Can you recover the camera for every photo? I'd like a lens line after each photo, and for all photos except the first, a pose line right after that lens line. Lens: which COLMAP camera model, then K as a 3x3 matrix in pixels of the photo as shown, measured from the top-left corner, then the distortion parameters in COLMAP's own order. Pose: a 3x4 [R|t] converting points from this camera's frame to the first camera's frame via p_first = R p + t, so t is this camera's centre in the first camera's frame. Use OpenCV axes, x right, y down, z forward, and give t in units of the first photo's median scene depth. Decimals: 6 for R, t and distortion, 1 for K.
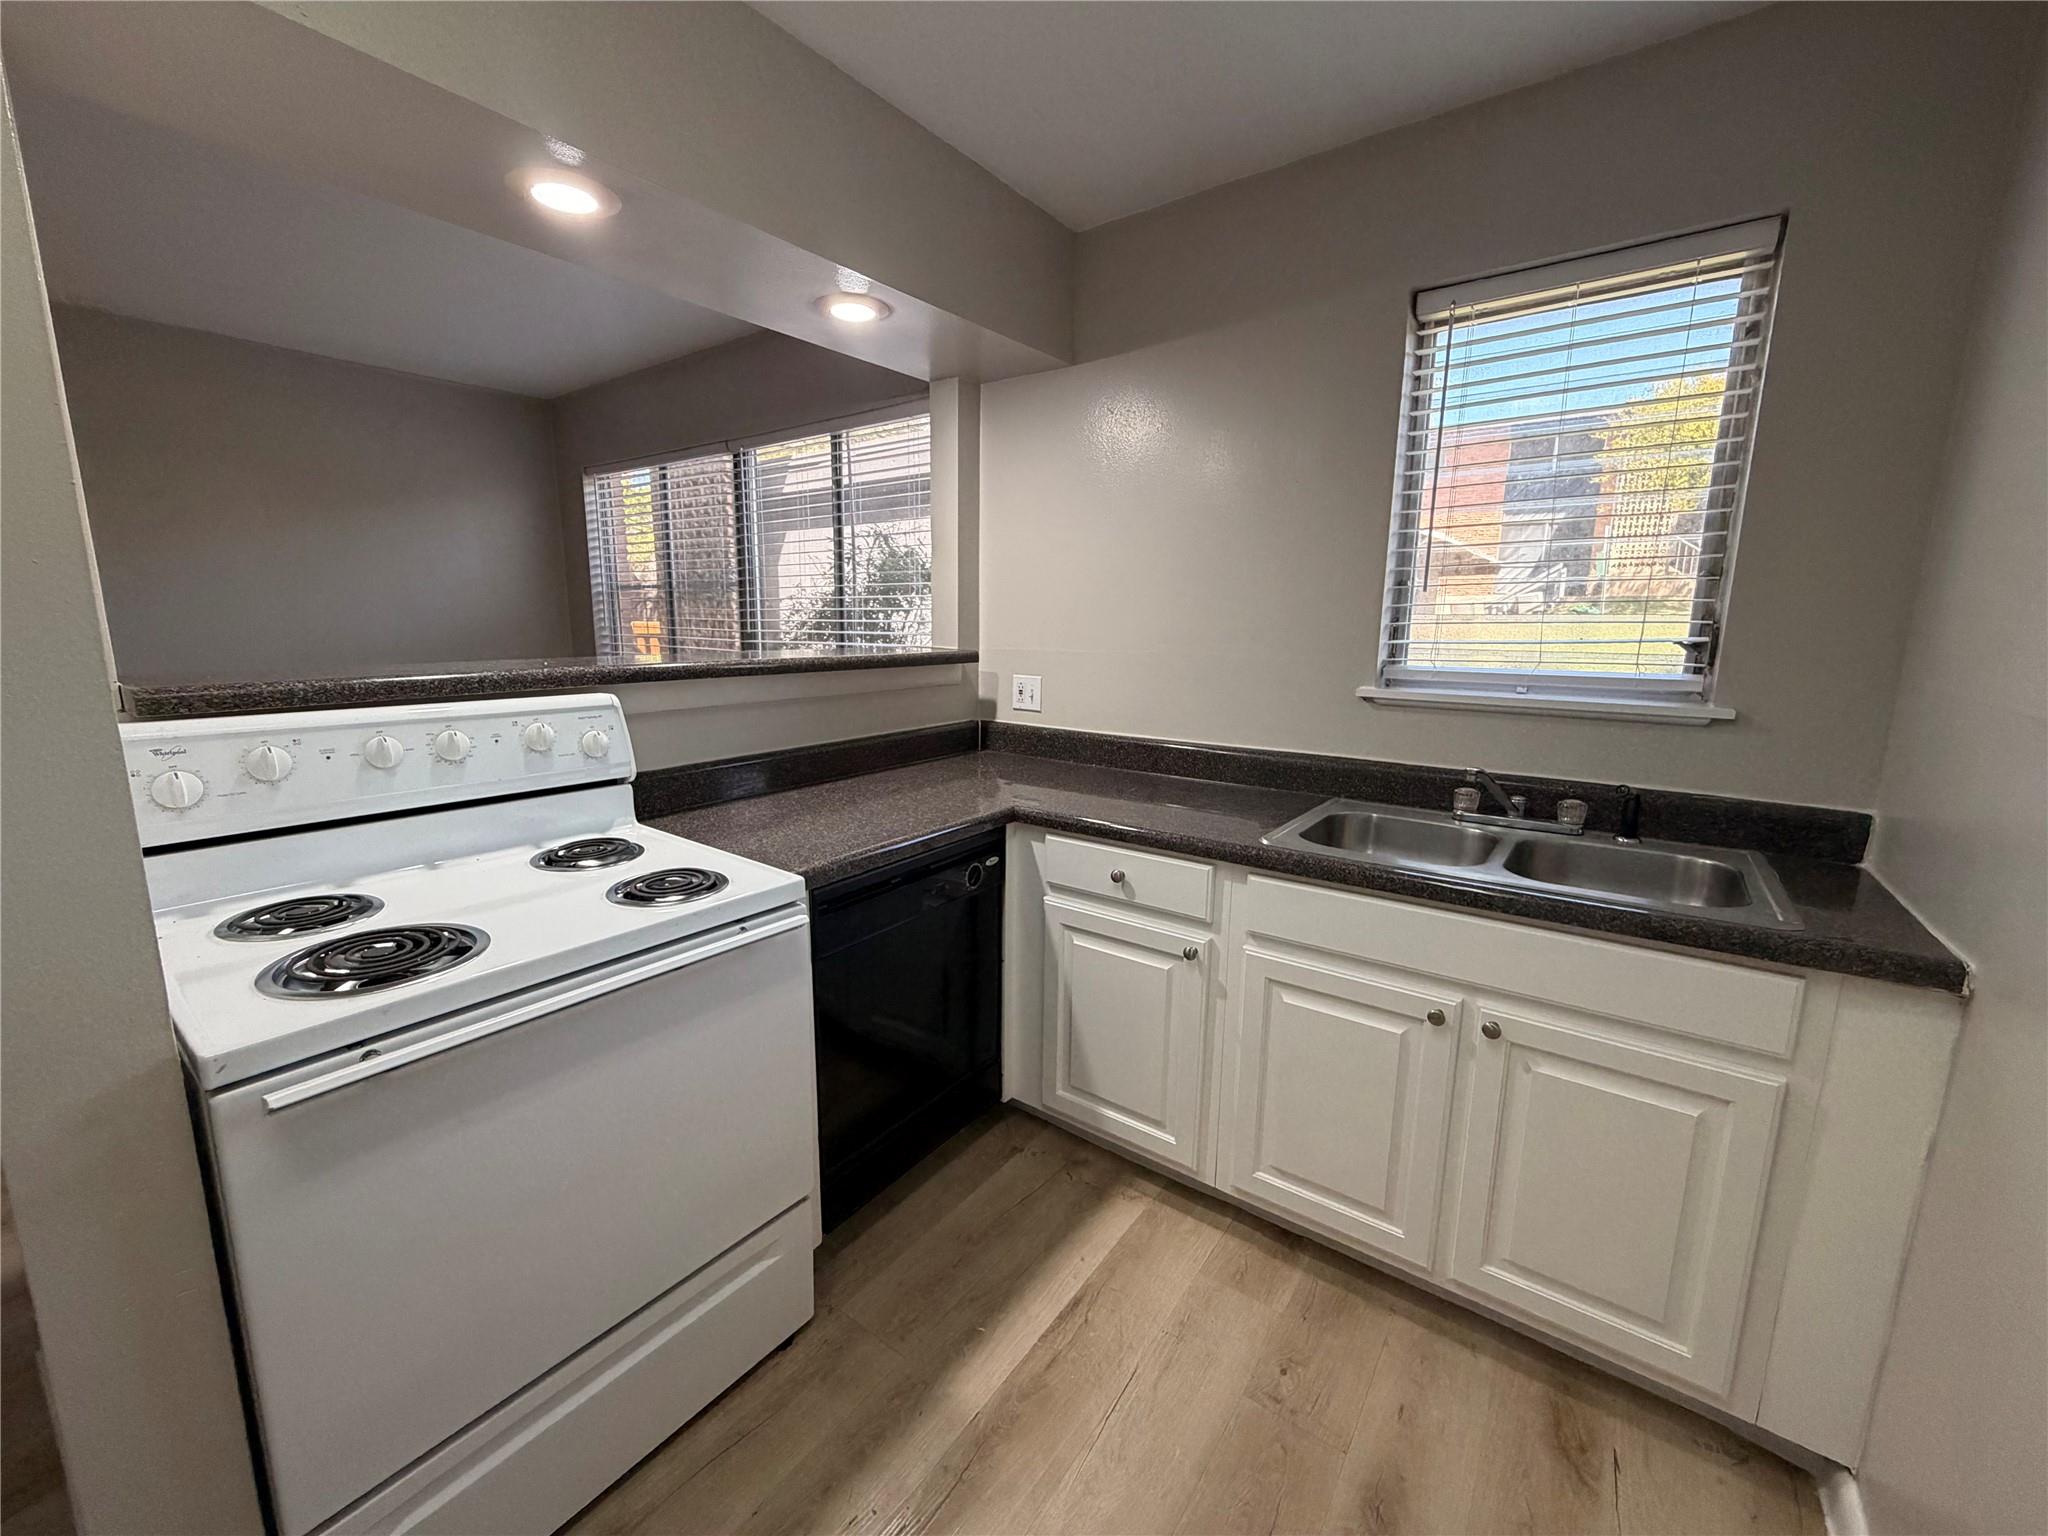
lens RADIAL K [[817.3, 0, 1018.7], [0, 817.3, 770.0], [0, 0, 1]] dist [-0.000498, -0.000135]
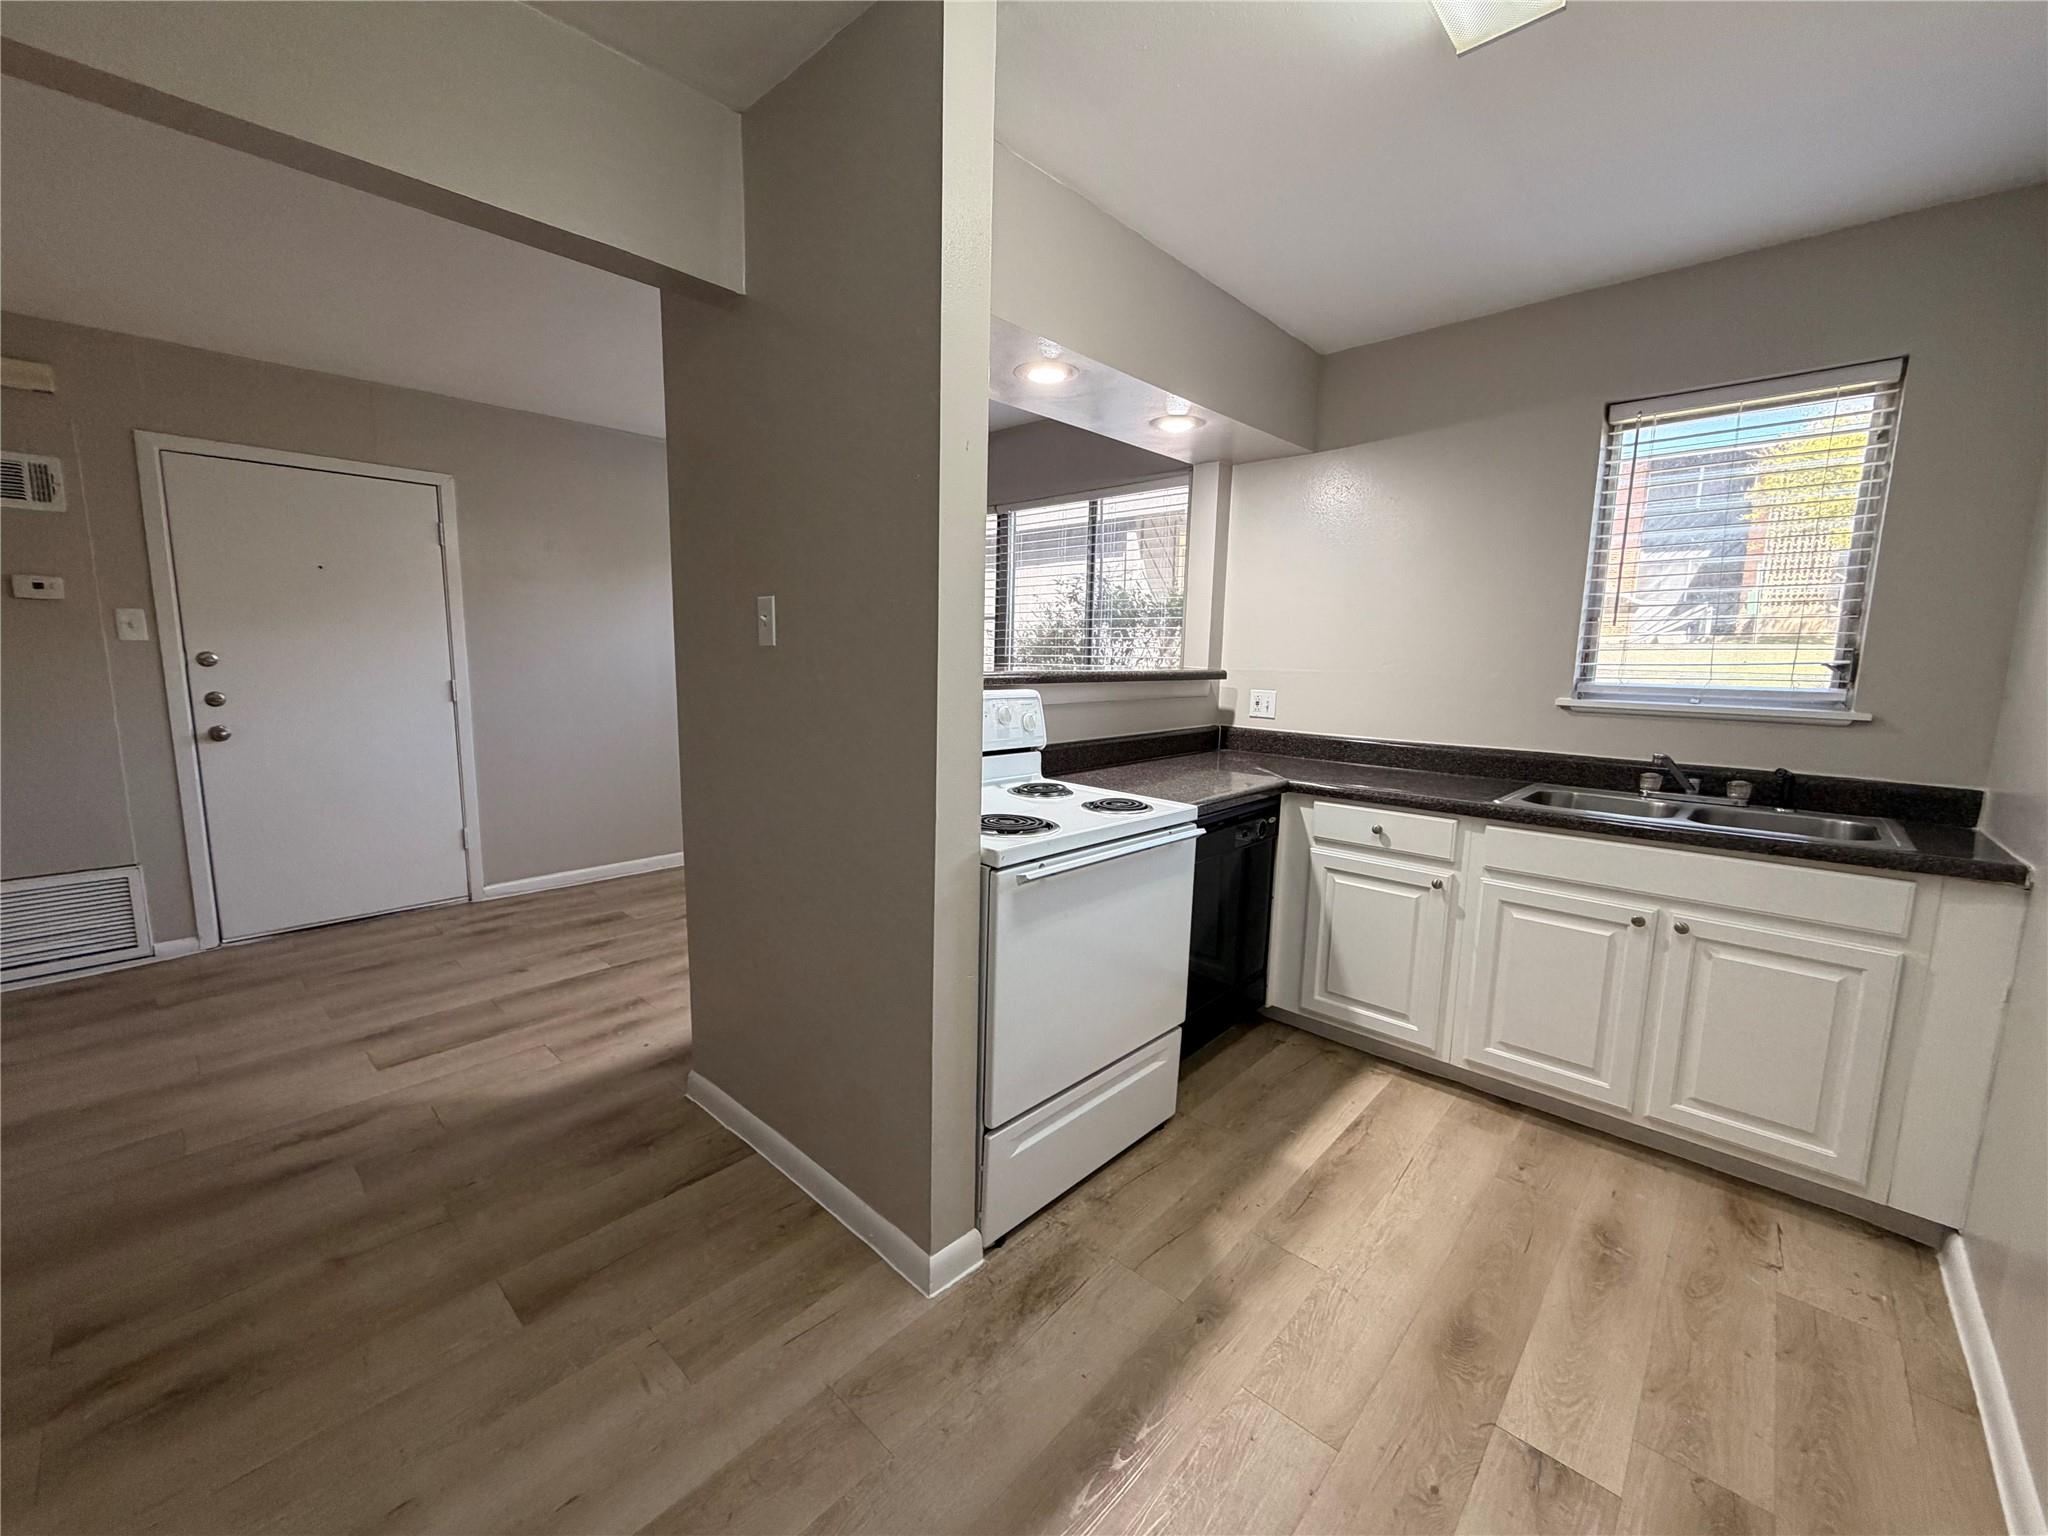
lens RADIAL K [[817.3, 0, 1016.7], [0, 817.3, 769.1], [0, 0, 1]] dist [-0.000498, -0.000135]
pose [[0.993191, 0.026595, -0.113424, -0.361930], [-0.031426, 0.998664, -0.041018, 0.115275], [0.112182, 0.044303, 0.992700, -0.482544]]
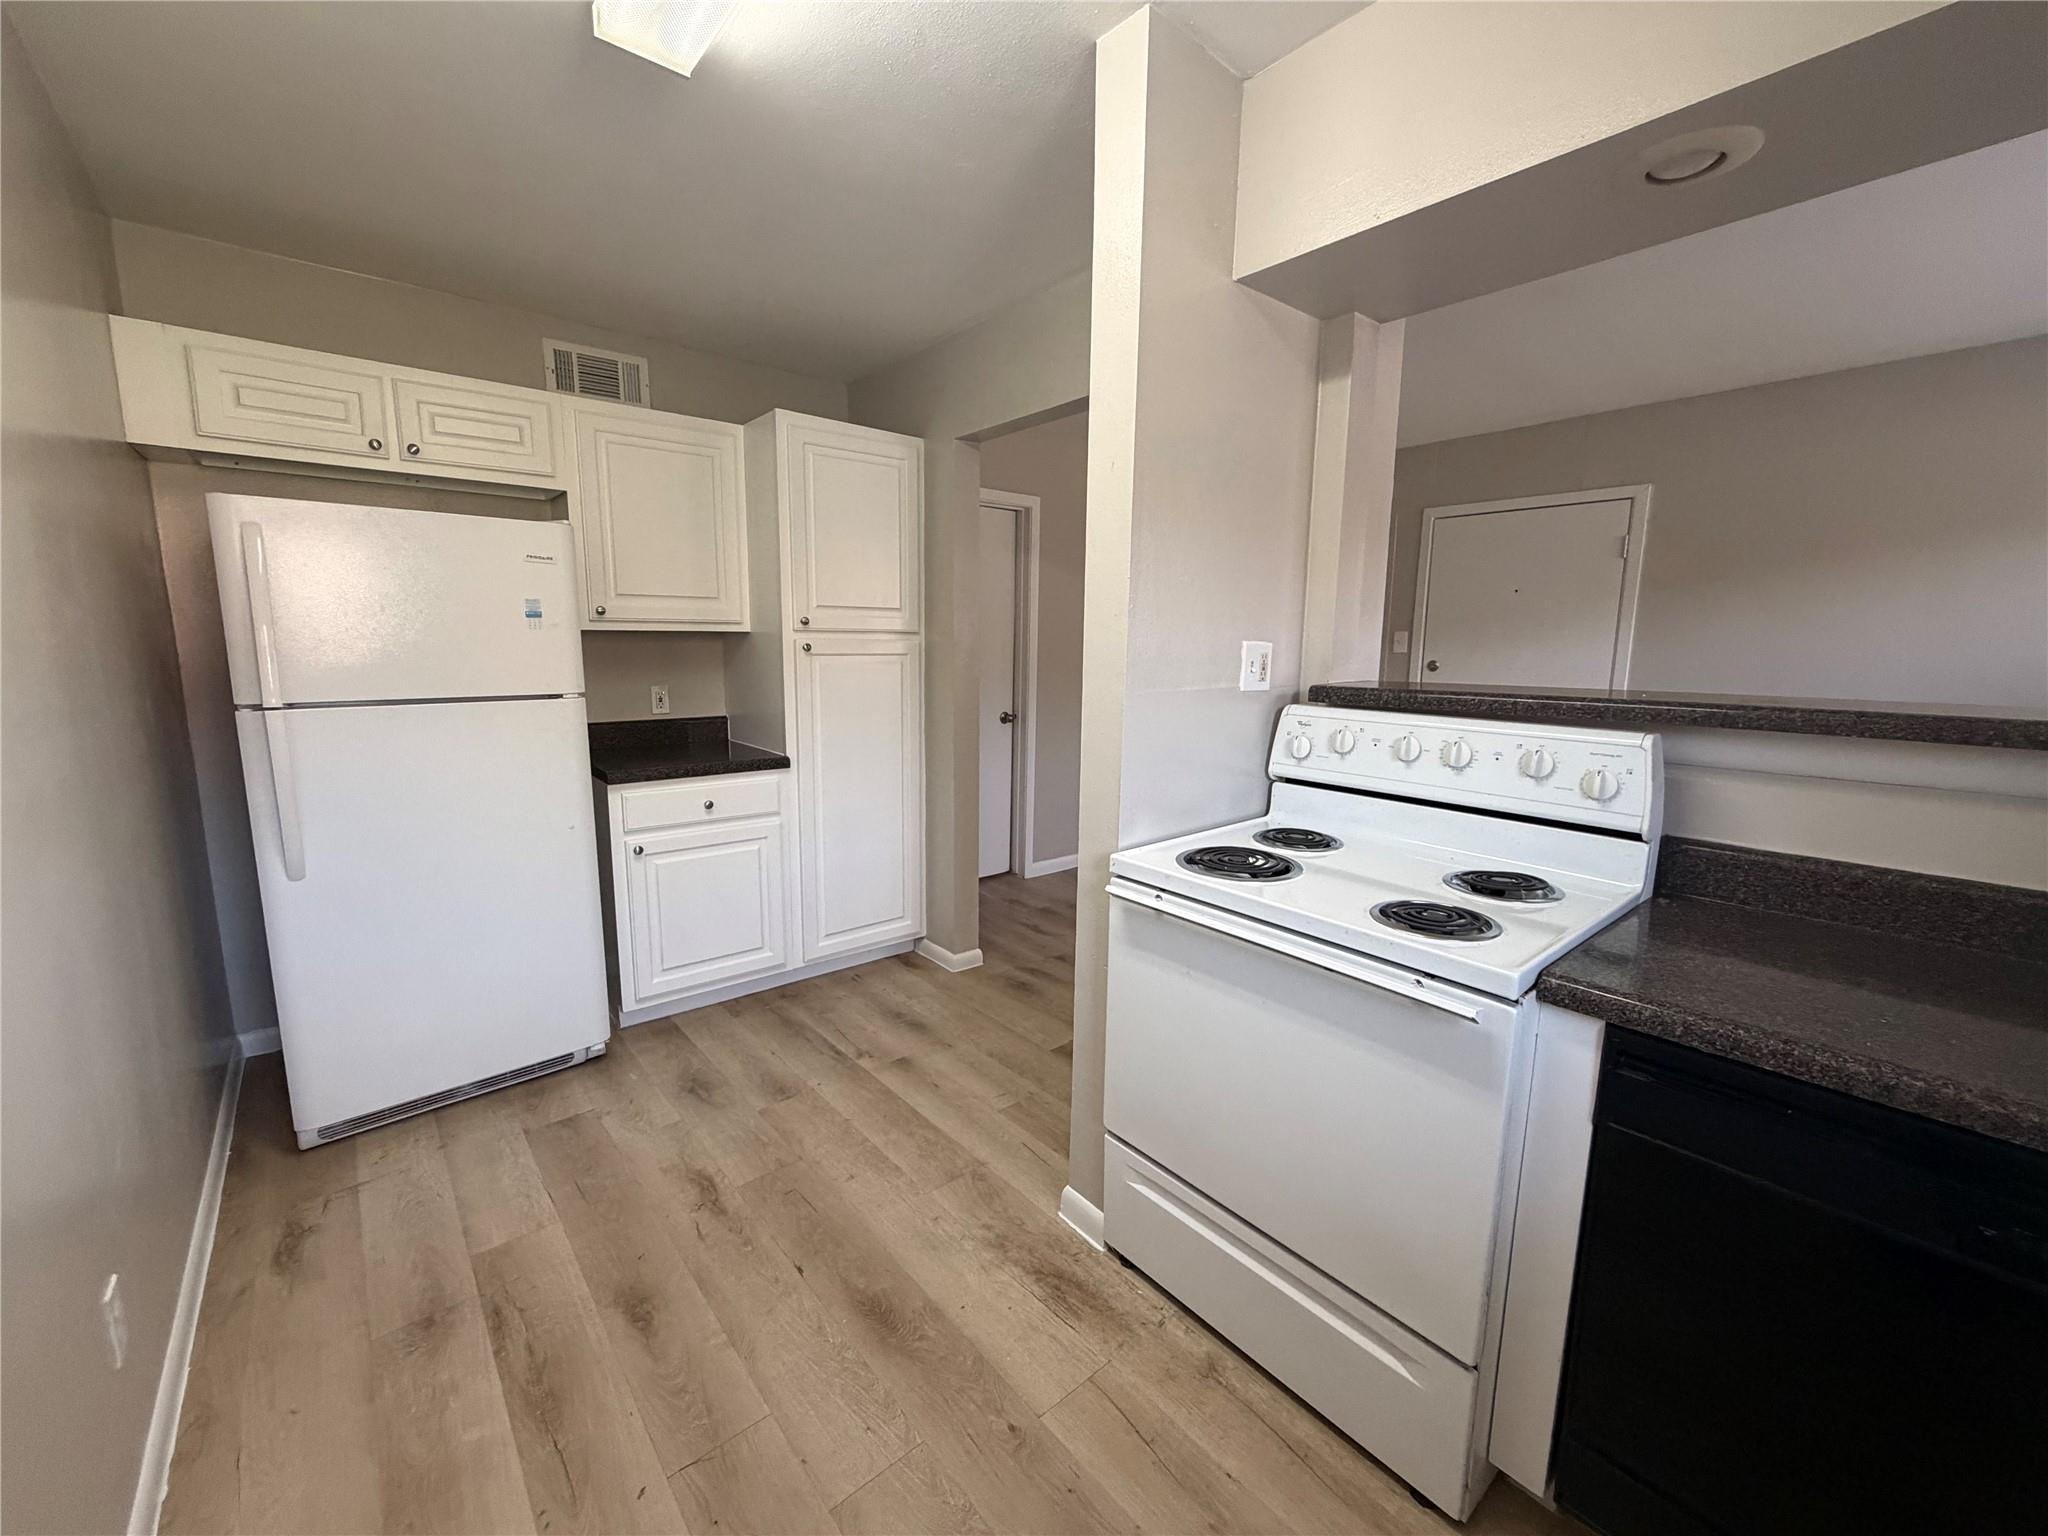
lens RADIAL K [[817.3, 0, 1014.2], [0, 817.3, 768.5], [0, 0, 1]] dist [-0.000498, -0.000135]
pose [[-0.237321, 0.142499, -0.960923, 0.477004], [-0.188756, 0.963565, 0.189509, -0.094762], [0.952917, 0.226355, -0.201776, 0.554857]]
